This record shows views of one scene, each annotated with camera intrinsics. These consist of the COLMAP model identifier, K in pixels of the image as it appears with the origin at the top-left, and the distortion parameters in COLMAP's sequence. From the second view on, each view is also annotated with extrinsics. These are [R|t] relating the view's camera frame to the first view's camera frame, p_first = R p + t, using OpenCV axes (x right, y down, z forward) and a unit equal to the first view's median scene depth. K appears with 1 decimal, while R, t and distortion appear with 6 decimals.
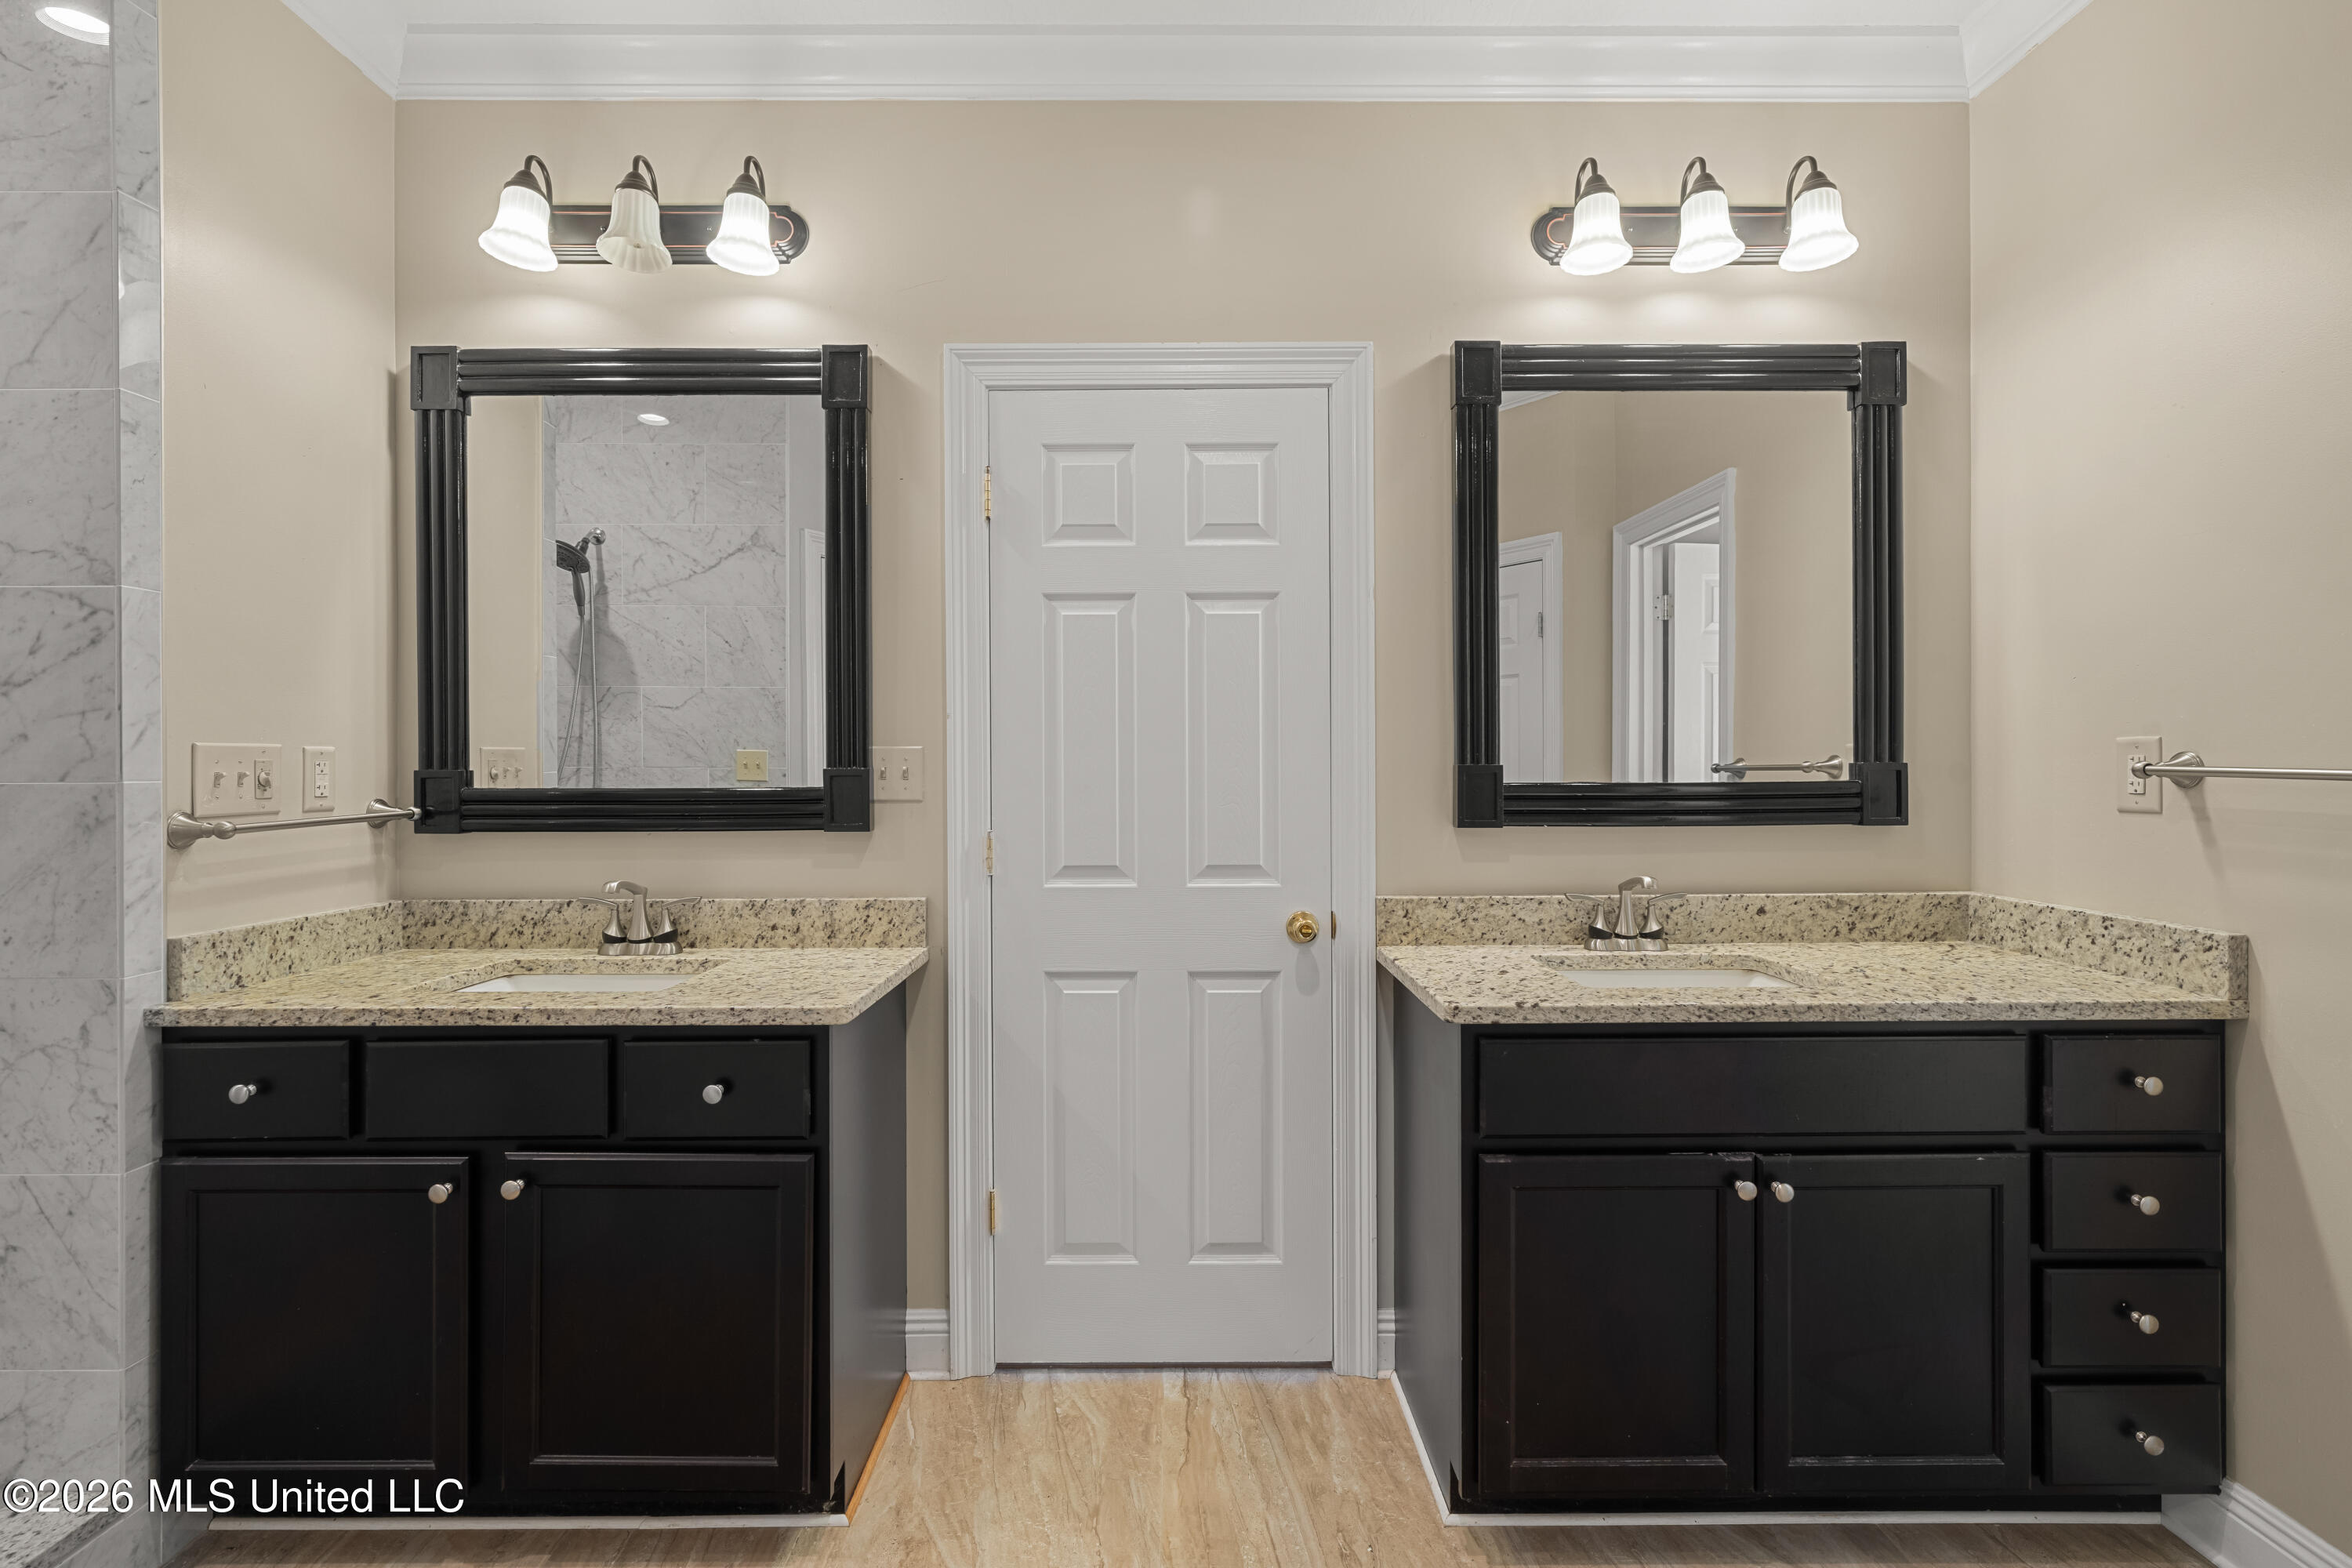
lens RADIAL K [[1064.8, 0, 1184.1], [0, 1064.8, 769.6], [0, 0, 1]] dist [-0.008746, 0.002951]
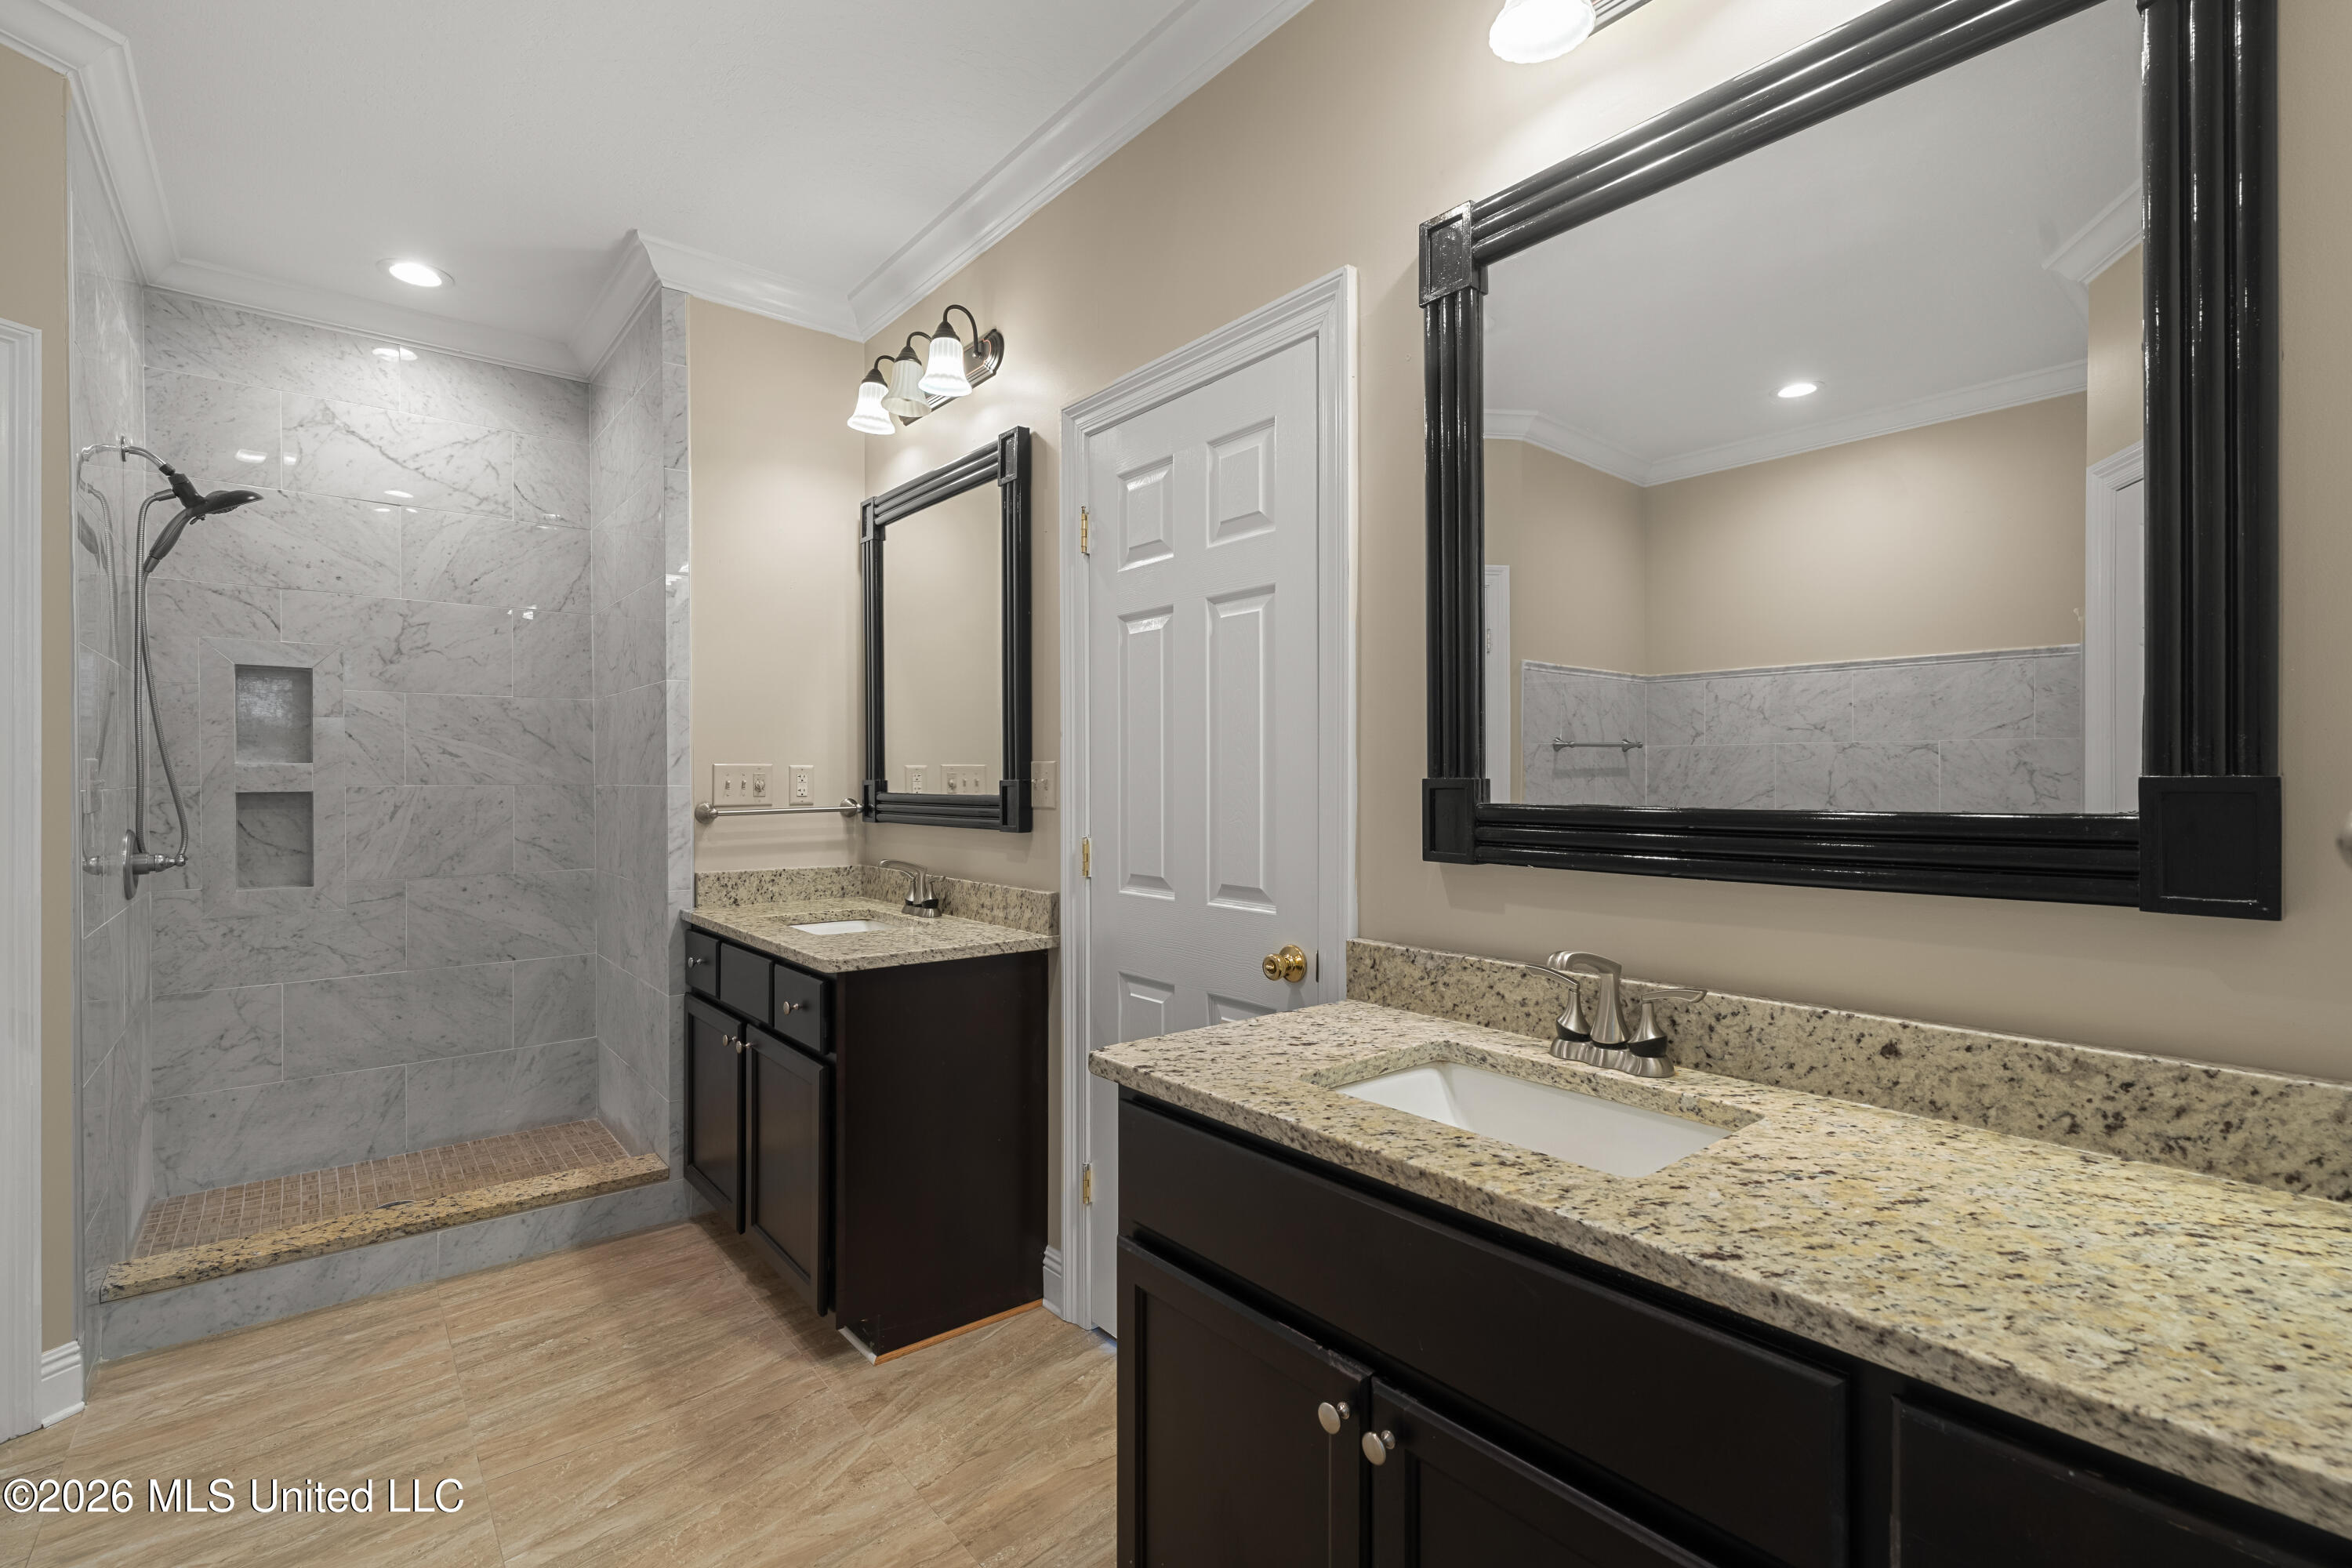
lens RADIAL K [[1064.8, 0, 1171.4], [0, 1064.8, 789.6], [0, 0, 1]] dist [-0.008746, 0.002951]
pose [[0.627705, 0.010276, -0.778383, 0.735291], [-0.007265, 0.999947, 0.007343, -0.000769], [0.778417, 0.001046, 0.627746, 0.378059]]
